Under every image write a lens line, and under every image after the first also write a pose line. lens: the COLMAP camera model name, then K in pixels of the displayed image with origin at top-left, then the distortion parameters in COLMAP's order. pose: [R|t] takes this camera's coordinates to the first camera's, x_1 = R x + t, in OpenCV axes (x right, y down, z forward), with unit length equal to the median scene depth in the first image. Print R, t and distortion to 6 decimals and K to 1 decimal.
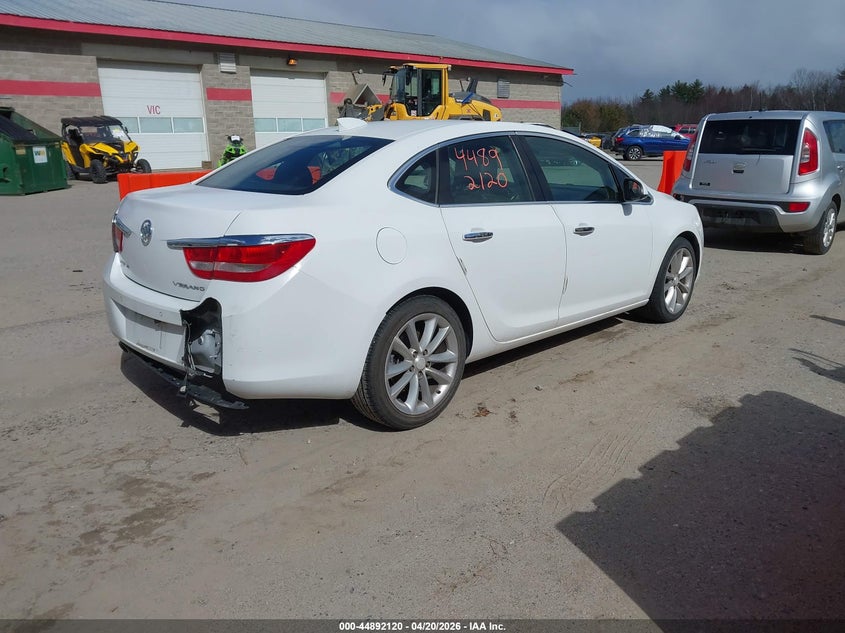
lens RADIAL K [[662.4, 0, 437.3], [0, 662.4, 316.3], [0, 0, 1]] dist [-0.003169, -0.006464]
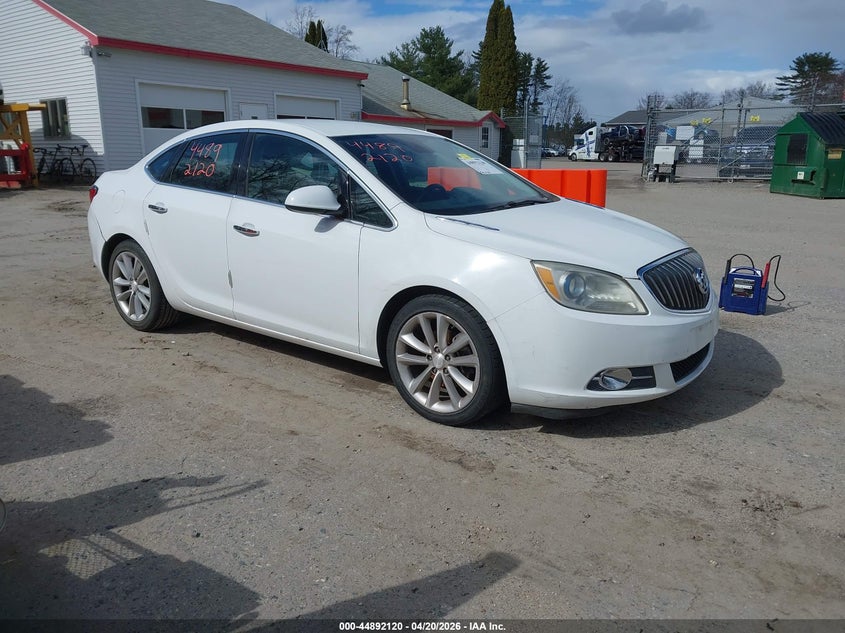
lens RADIAL K [[662.4, 0, 437.3], [0, 662.4, 316.3], [0, 0, 1]] dist [-0.003169, -0.006464]
pose [[0.141473, 0.255659, -0.956360, 1.158734], [-0.264986, 0.940603, 0.212248, -0.277198], [0.953818, 0.223394, 0.200816, 1.051434]]
